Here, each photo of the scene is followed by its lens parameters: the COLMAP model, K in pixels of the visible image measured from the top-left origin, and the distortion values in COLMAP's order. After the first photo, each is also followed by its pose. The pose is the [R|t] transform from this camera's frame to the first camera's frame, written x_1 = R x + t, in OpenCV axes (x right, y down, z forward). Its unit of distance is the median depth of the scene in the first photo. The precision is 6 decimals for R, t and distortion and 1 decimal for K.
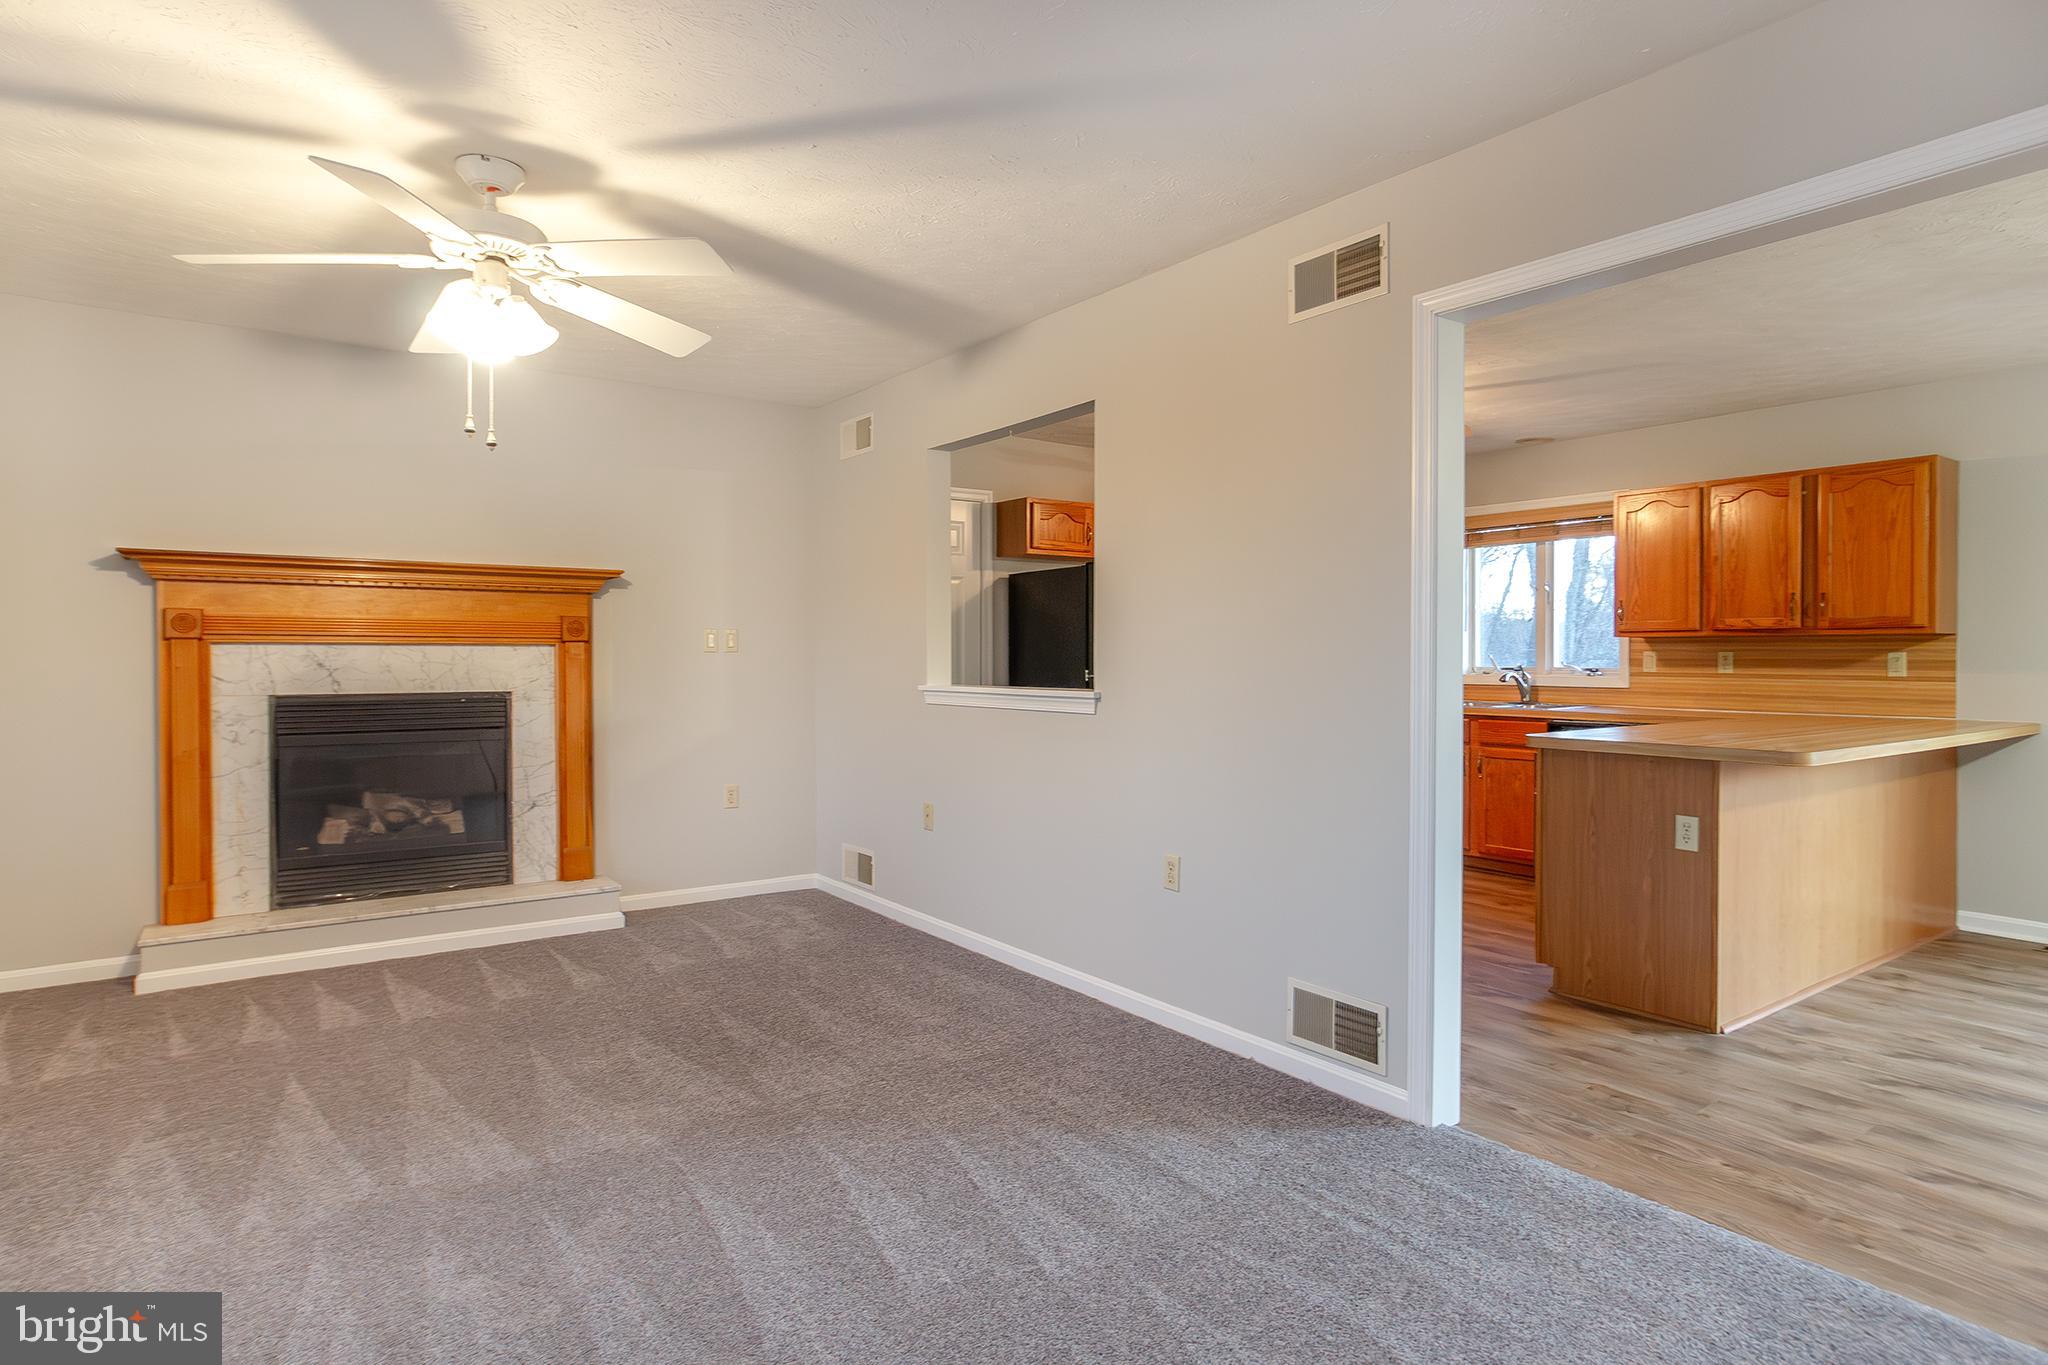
lens RADIAL K [[1125.6, 0, 1020.4], [0, 1125.6, 686.5], [0, 0, 1]] dist [0.002582, 0.001297]
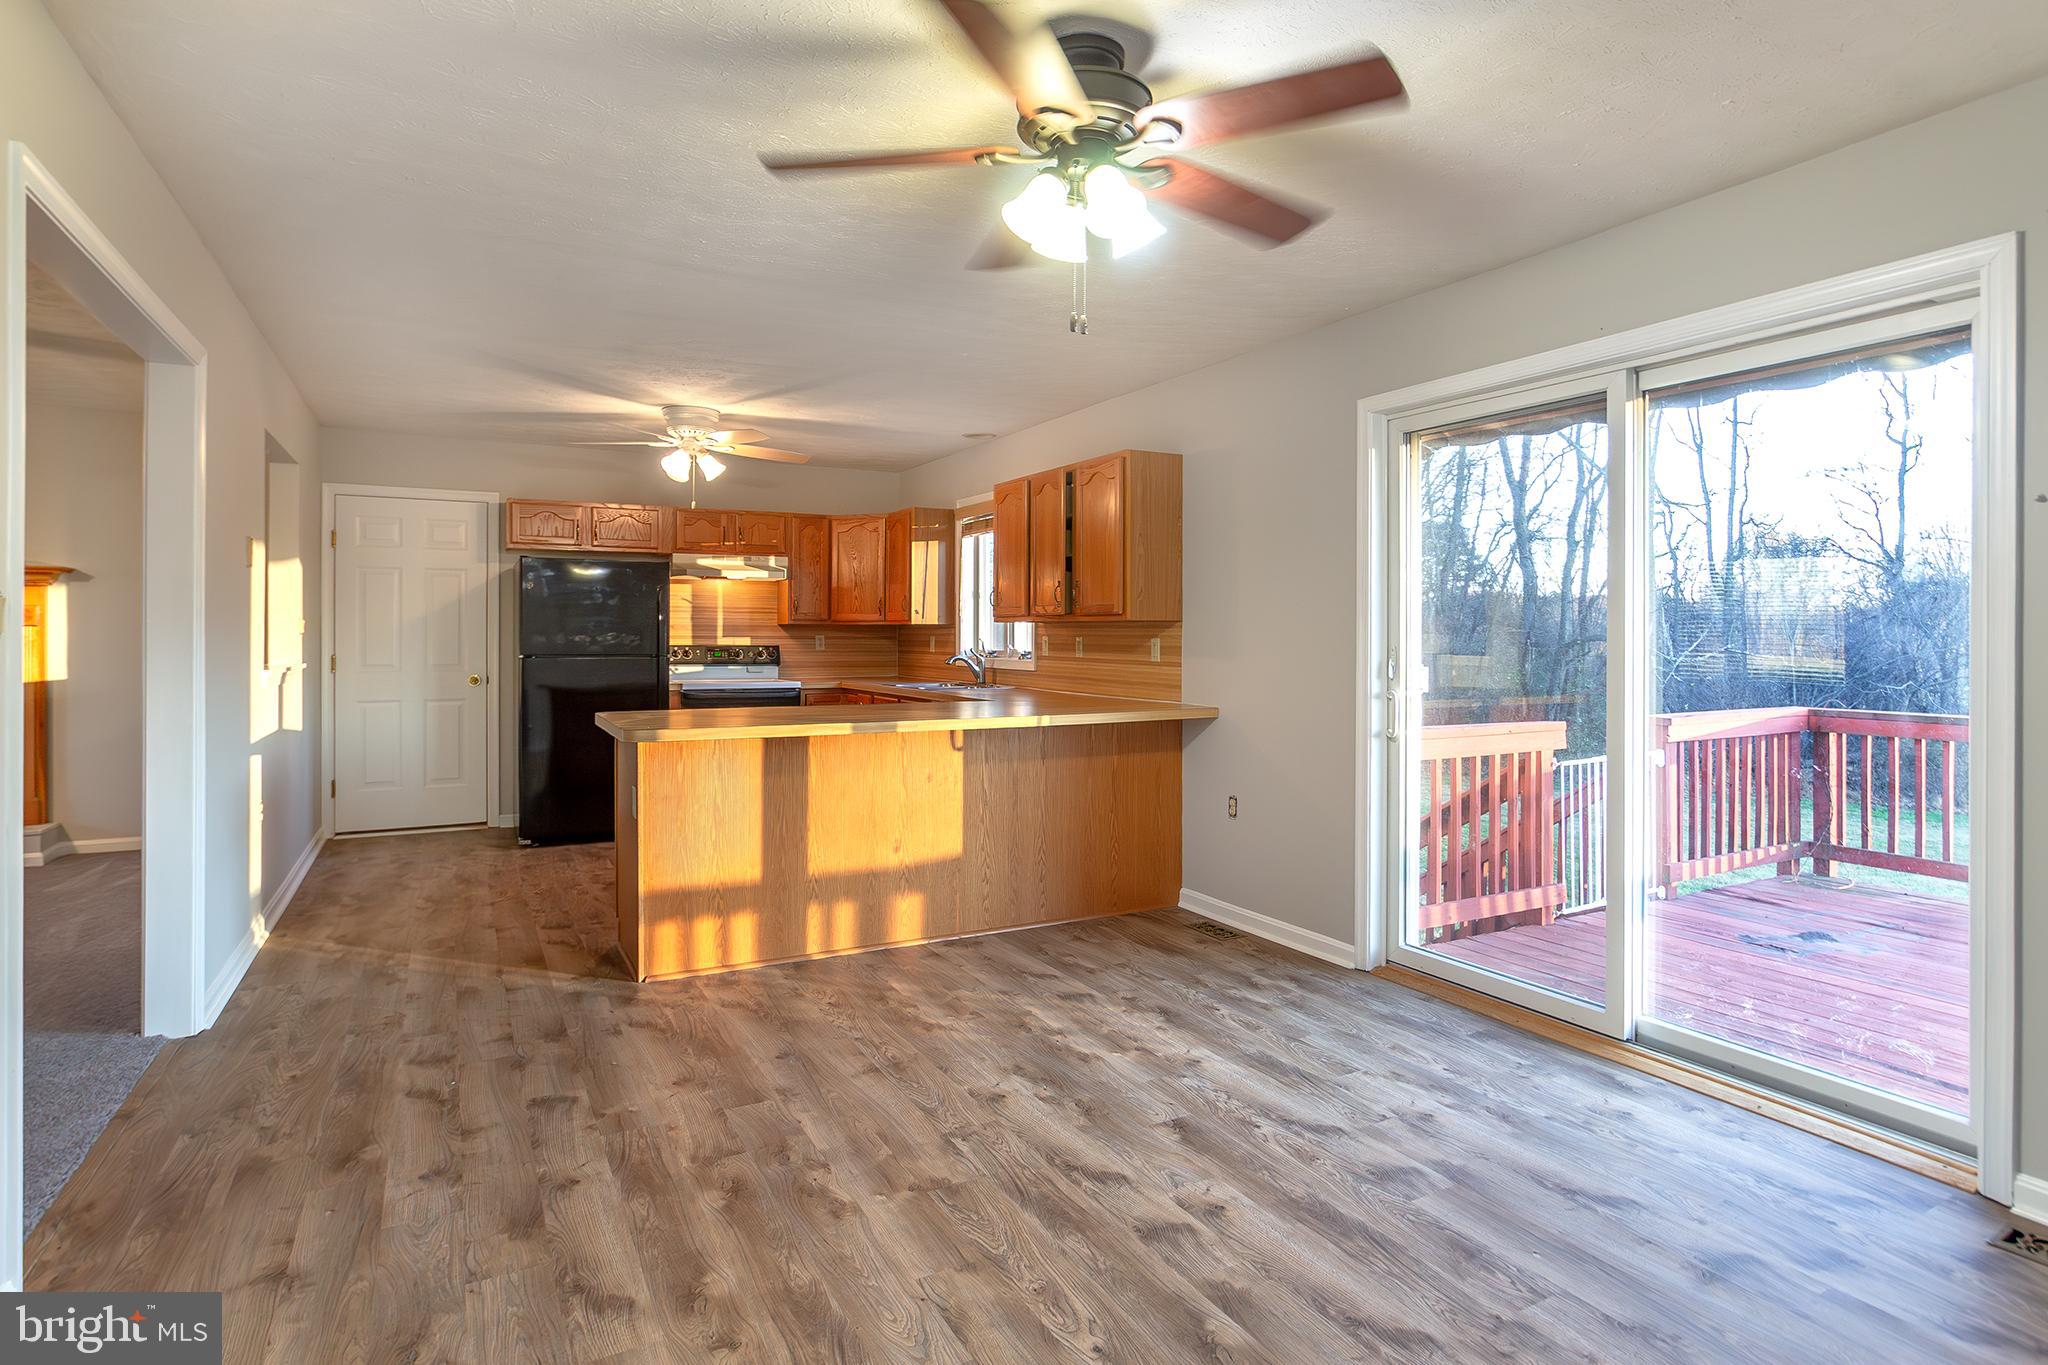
lens RADIAL K [[1108.8, 0, 1029.6], [0, 1108.8, 629.0], [0, 0, 1]] dist [0.004351, 0.001128]
pose [[0.990557, 0.001775, -0.137088, 0.789048], [-0.006480, 0.999405, -0.033884, -0.003162], [0.136947, 0.034453, 0.989979, -0.028788]]
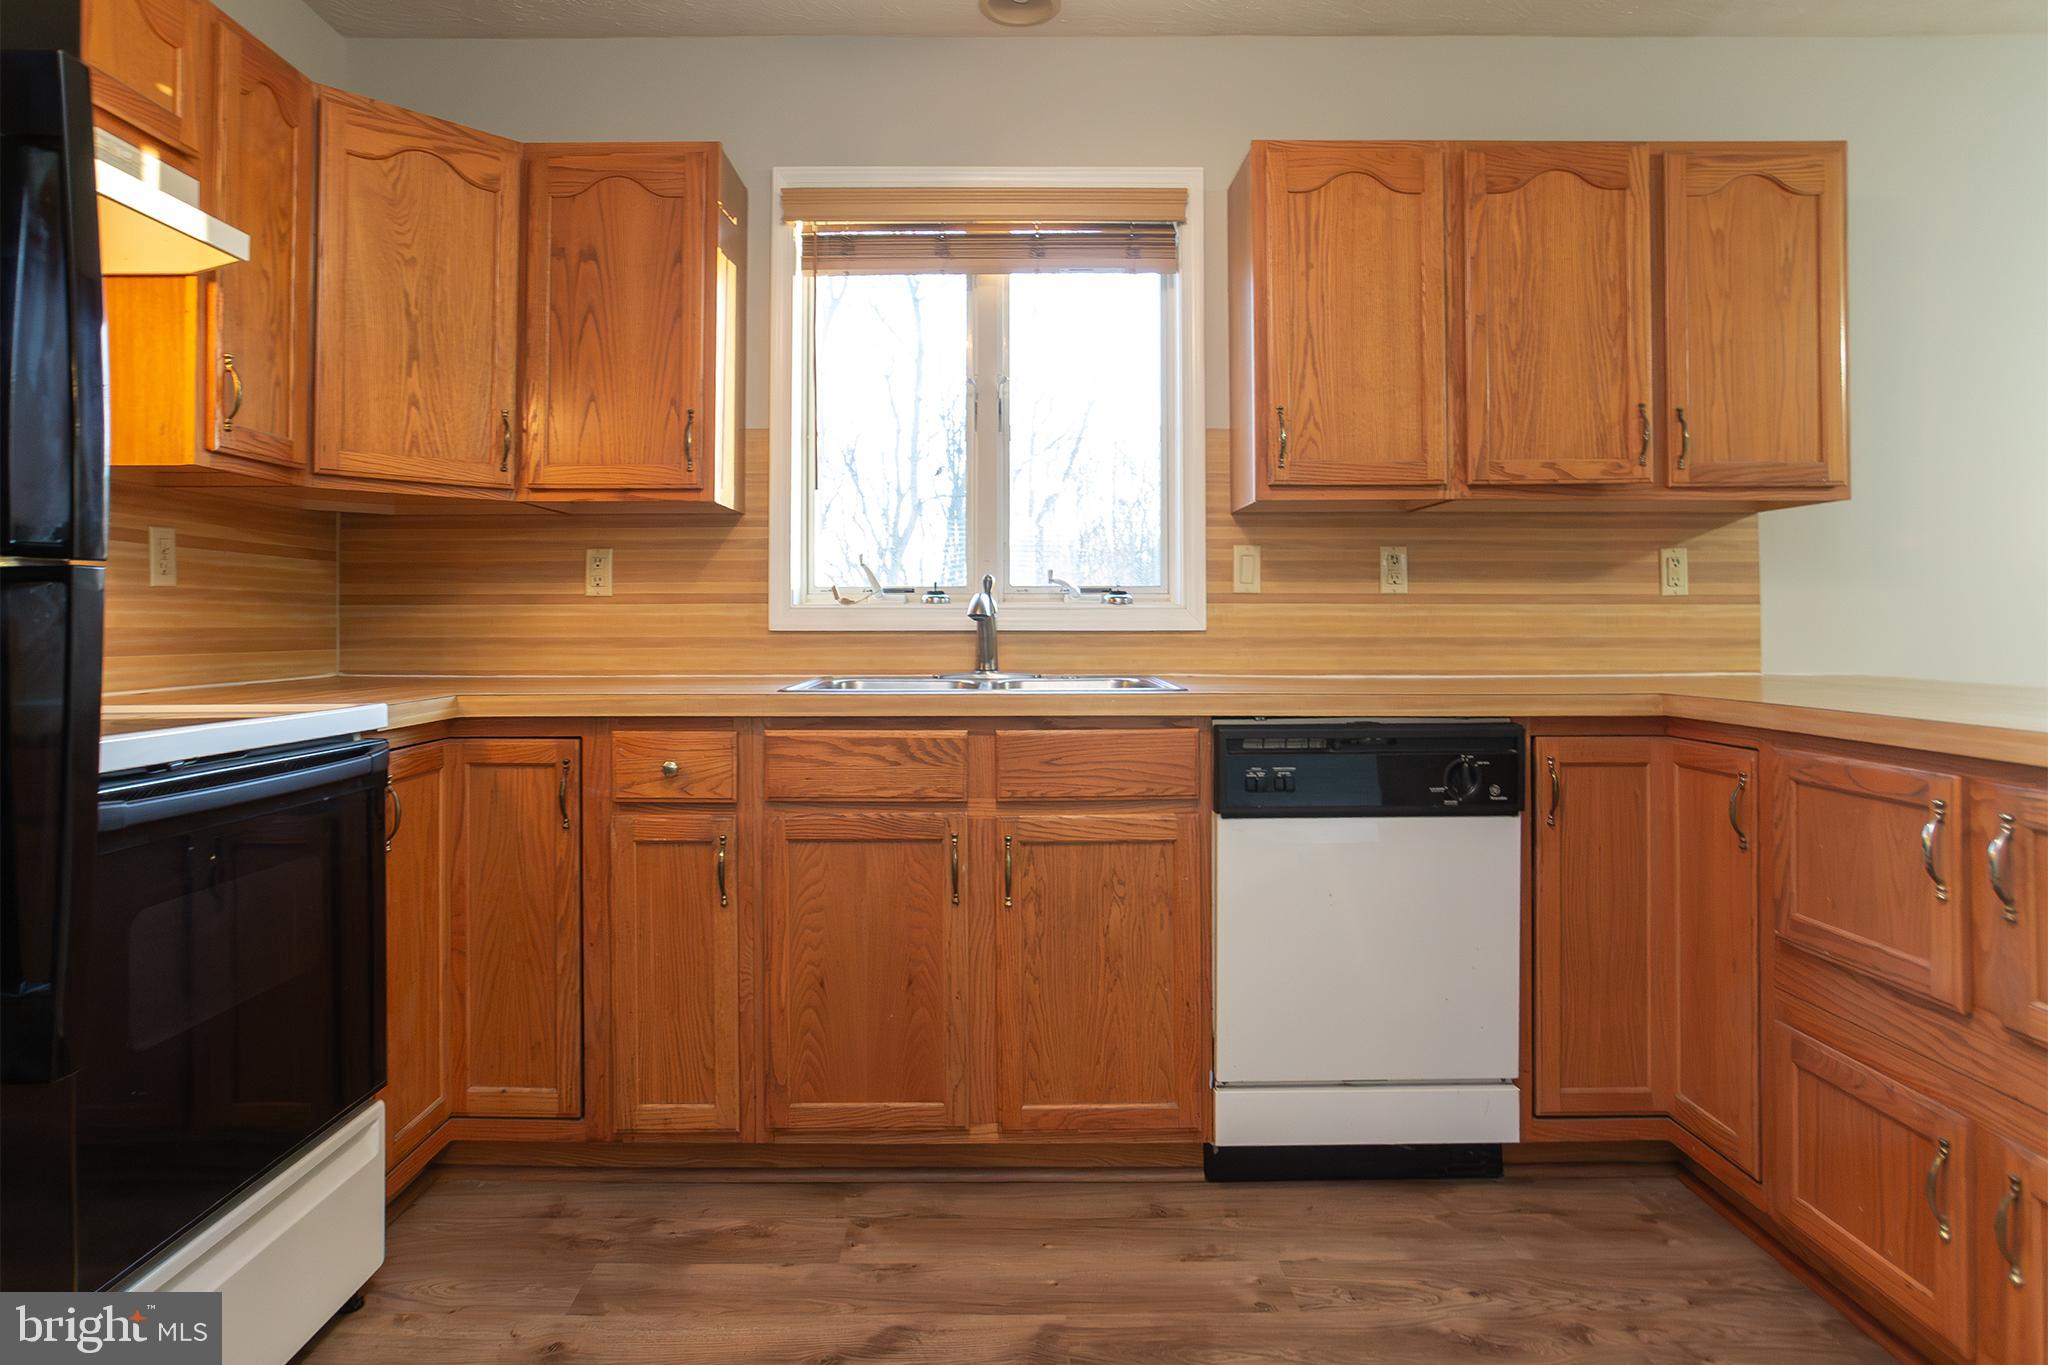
lens RADIAL K [[1217.2, 0, 980.6], [0, 1217.2, 592.5], [0, 0, 1]] dist [-0.001873, -0.000301]
pose [[0.590227, 0.021277, 0.806957, 0.137841], [0.027844, 0.998521, -0.046694, 0.006997], [-0.806757, 0.050029, 0.588761, 0.923481]]
